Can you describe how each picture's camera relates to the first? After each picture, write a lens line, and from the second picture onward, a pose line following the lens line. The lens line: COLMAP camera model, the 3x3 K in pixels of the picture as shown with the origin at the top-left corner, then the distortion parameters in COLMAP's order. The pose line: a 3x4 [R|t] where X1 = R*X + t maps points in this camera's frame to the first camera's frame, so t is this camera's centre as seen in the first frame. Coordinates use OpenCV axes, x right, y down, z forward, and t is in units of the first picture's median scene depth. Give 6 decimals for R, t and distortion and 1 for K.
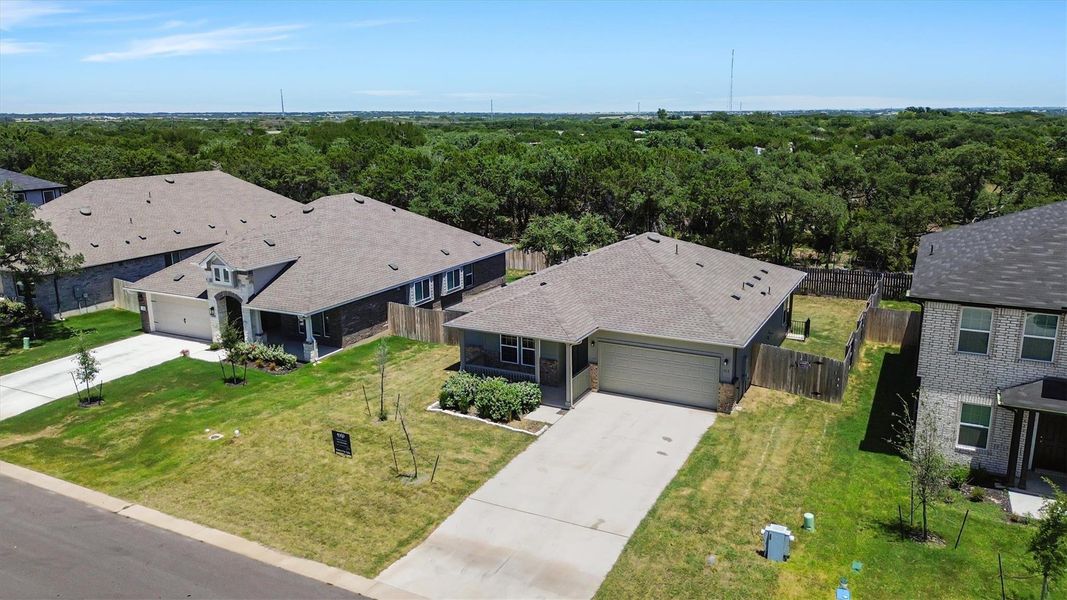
lens RADIAL K [[752.7, 0, 529.1], [0, 752.7, 301.0], [0, 0, 1]] dist [0.041358, -0.016707]
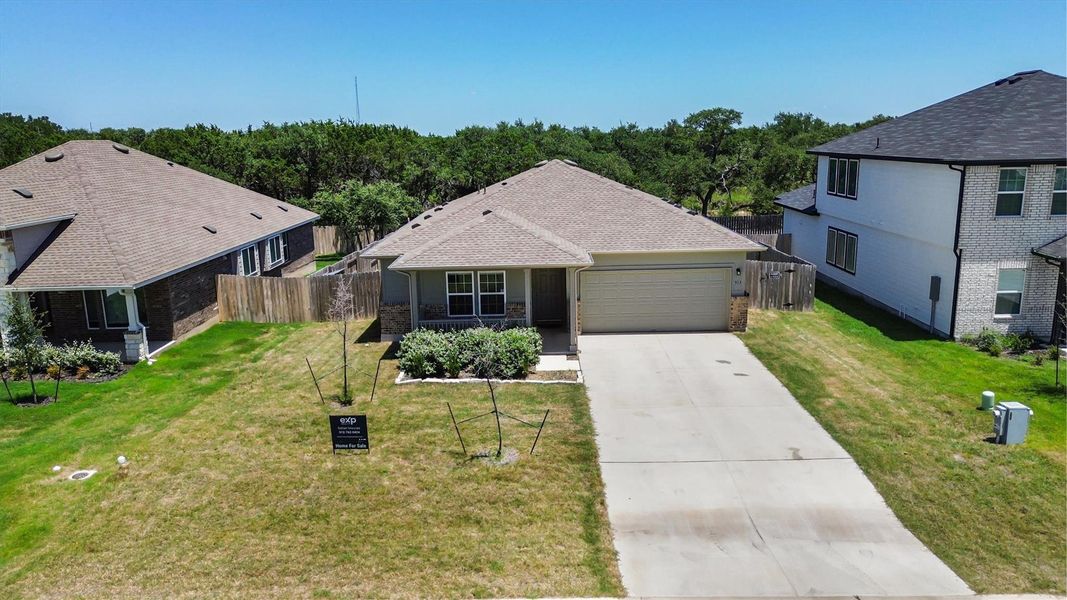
lens RADIAL K [[752.7, 0, 534.6], [0, 752.7, 295.4], [0, 0, 1]] dist [0.041358, -0.016707]
pose [[0.894756, -0.104018, 0.434272, -0.306634], [0.117706, 0.993038, -0.004661, 0.078679], [-0.430763, 0.055287, 0.900770, 0.296347]]
